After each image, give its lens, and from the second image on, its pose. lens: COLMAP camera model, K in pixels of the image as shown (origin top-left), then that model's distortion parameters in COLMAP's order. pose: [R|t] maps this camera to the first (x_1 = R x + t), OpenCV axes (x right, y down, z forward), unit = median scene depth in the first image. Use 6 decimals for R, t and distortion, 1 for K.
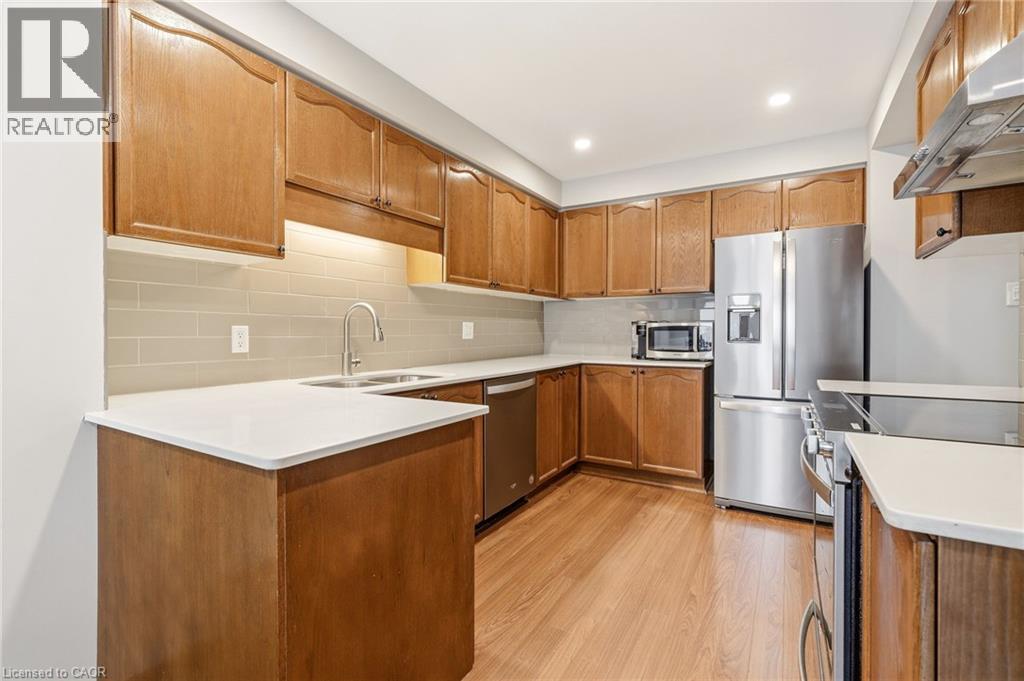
lens RADIAL K [[462.9, 0, 507.5], [0, 462.9, 333.8], [0, 0, 1]] dist [-0.001849, 0.001514]
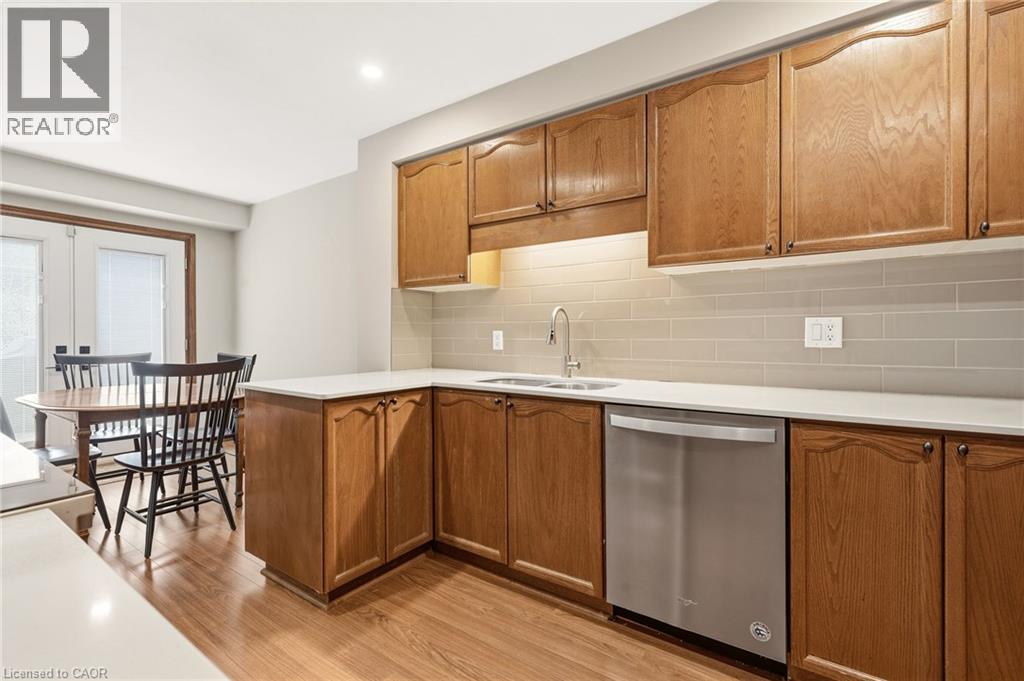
lens RADIAL K [[462.9, 0, 508.8], [0, 462.9, 335.6], [0, 0, 1]] dist [-0.001849, 0.001514]
pose [[-0.066260, 0.001454, -0.997801, 0.558351], [-0.003861, 0.999991, 0.001714, -0.003420], [0.997795, 0.003966, -0.066254, 0.756023]]
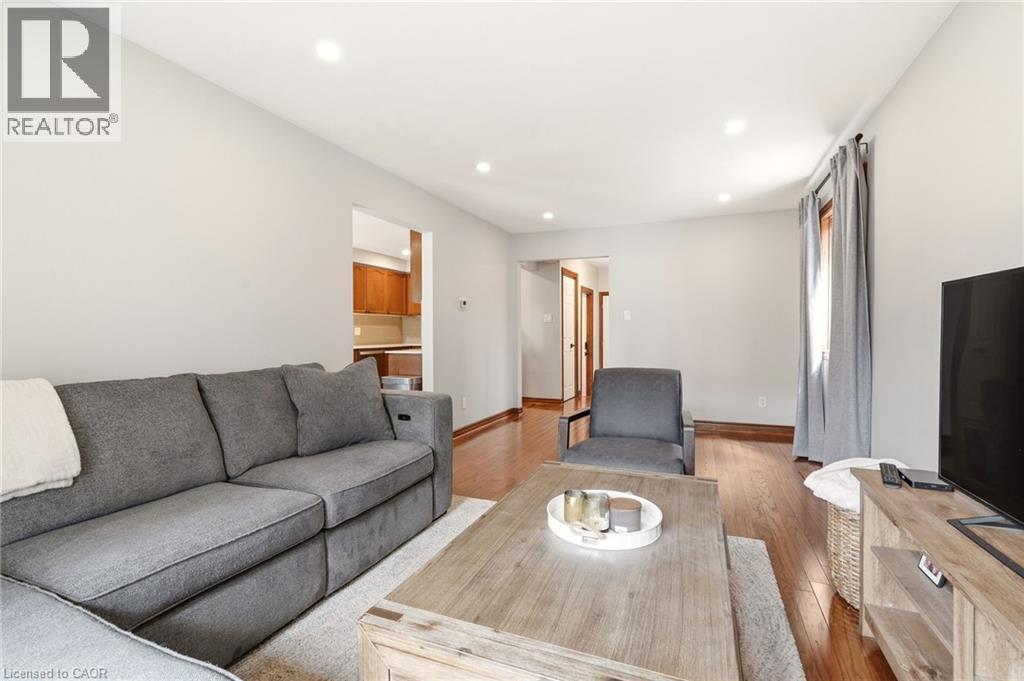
lens RADIAL K [[462.9, 0, 512.6], [0, 462.9, 334.3], [0, 0, 1]] dist [-0.001849, 0.001514]
pose [[0.987889, 0.000074, 0.155160, 0.352546], [0.000283, 0.999997, -0.002281, 0.015785], [-0.155160, 0.002297, 0.987887, -1.520613]]
